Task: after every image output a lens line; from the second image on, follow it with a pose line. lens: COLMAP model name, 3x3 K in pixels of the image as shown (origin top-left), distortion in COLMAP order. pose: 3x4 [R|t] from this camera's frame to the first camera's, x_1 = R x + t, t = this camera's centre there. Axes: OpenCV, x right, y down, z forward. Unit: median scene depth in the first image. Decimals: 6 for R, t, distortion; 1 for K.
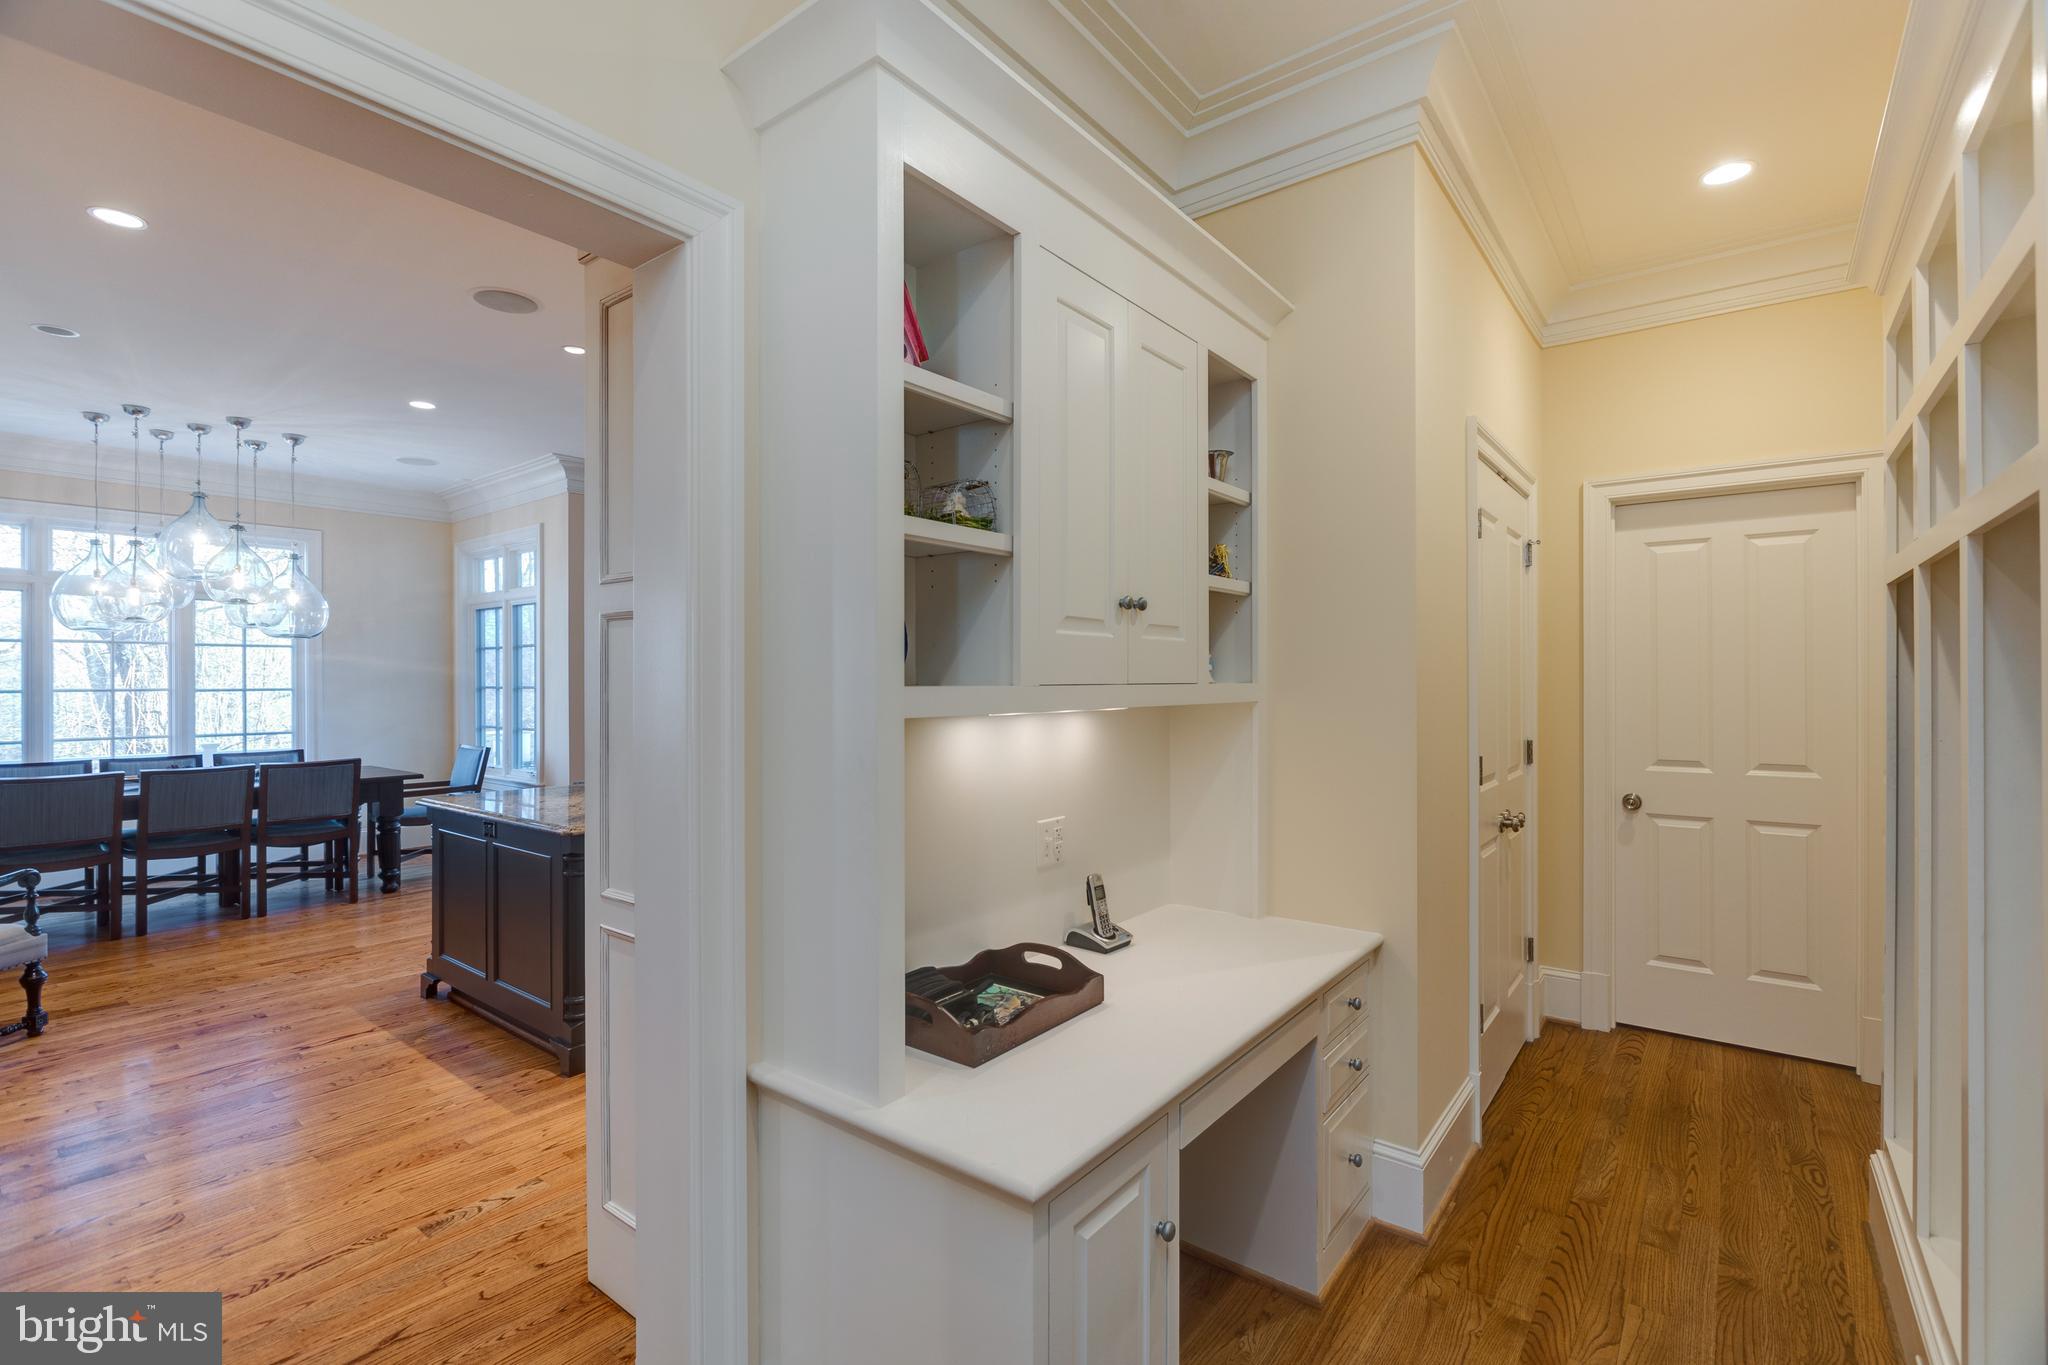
lens RADIAL K [[914.2, 0, 1024.0], [0, 914.2, 682.5], [0, 0, 1]] dist [-0.019048, 0.000077]
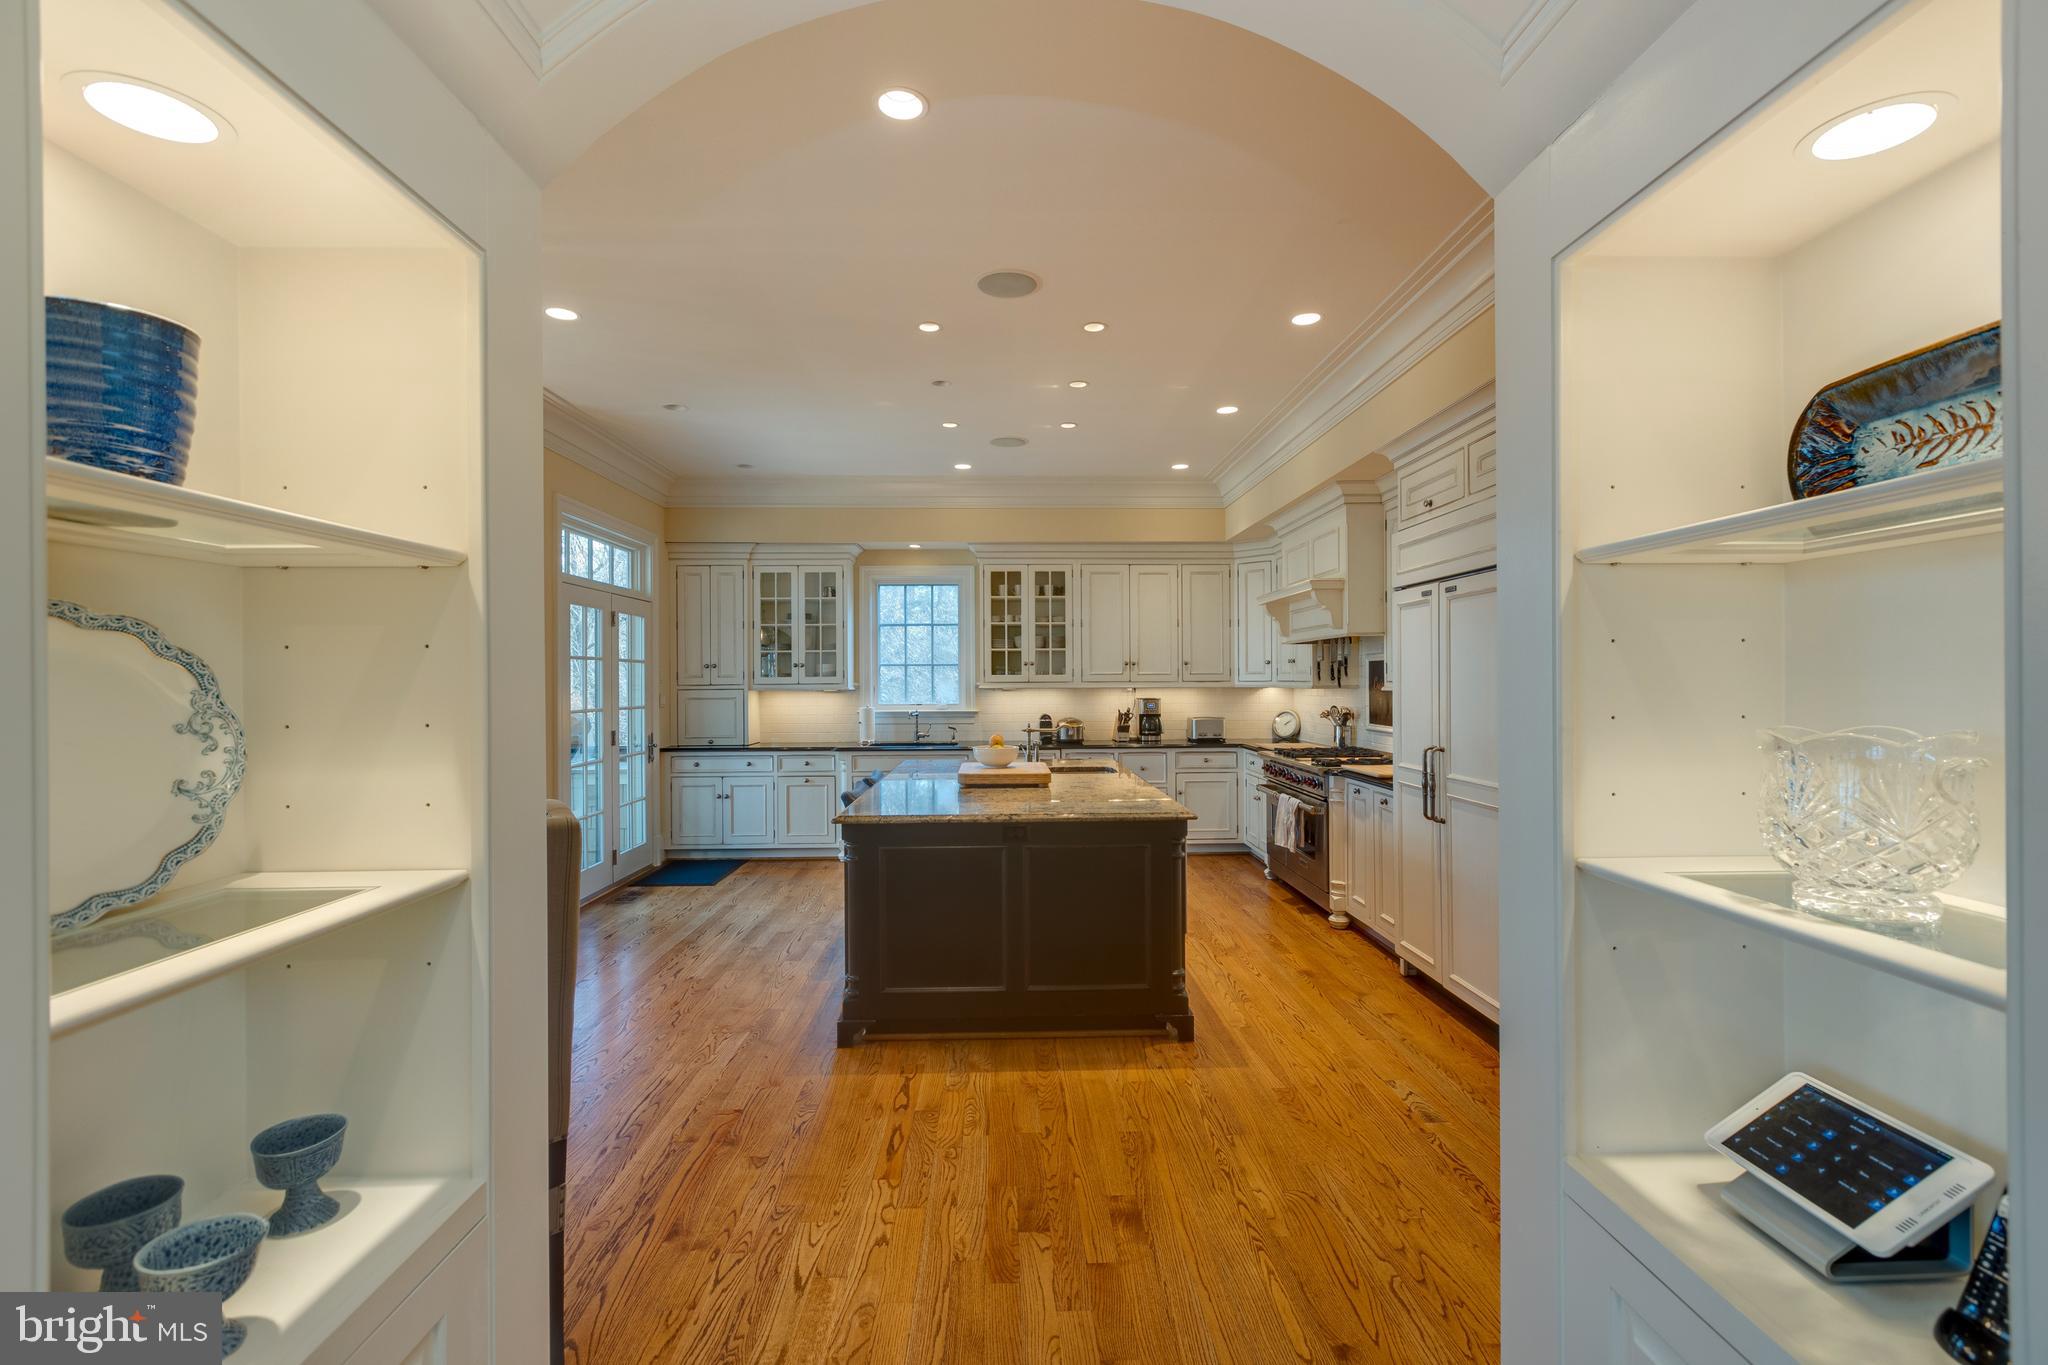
lens RADIAL K [[973.6, 0, 1024.0], [0, 973.6, 682.5], [0, 0, 1]] dist [-0.000426, 0.000004]
pose [[0.773316, -0.010473, 0.633935, -1.312743], [0.006921, 0.999943, 0.008078, 0.003925], [-0.633984, -0.001859, 0.773344, 0.233657]]
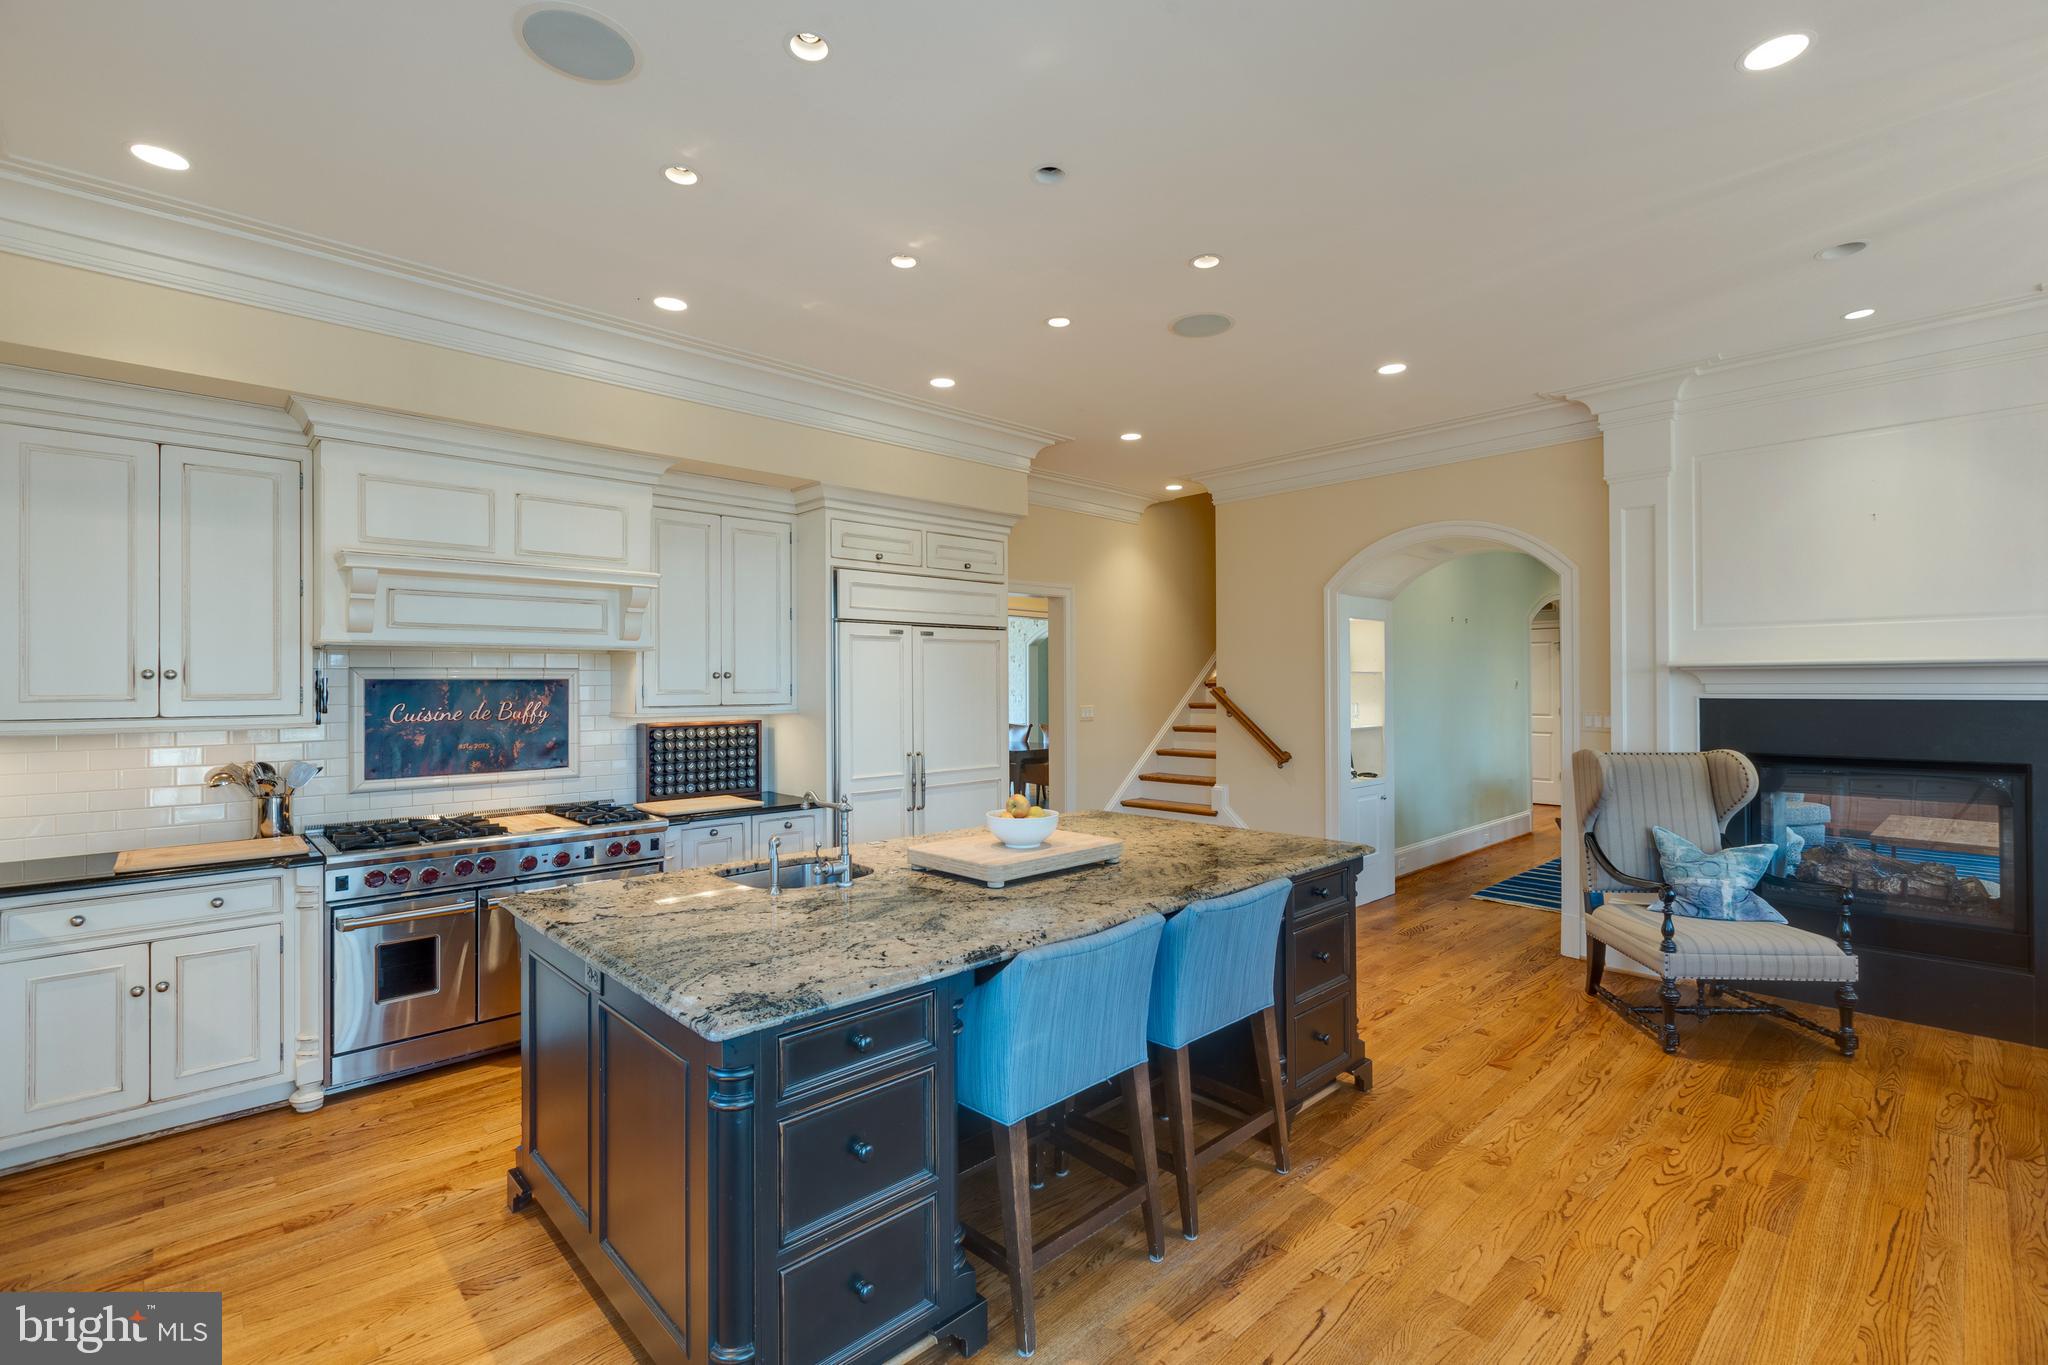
lens RADIAL K [[908.4, 0, 1024.0], [0, 908.4, 682.5], [0, 0, 1]] dist [0.000078, 0.000016]
pose [[-0.991114, -0.006260, 0.132869, -0.550948], [-0.006711, 0.999973, -0.002945, -0.011747], [-0.132847, -0.003810, -0.991129, 2.210369]]
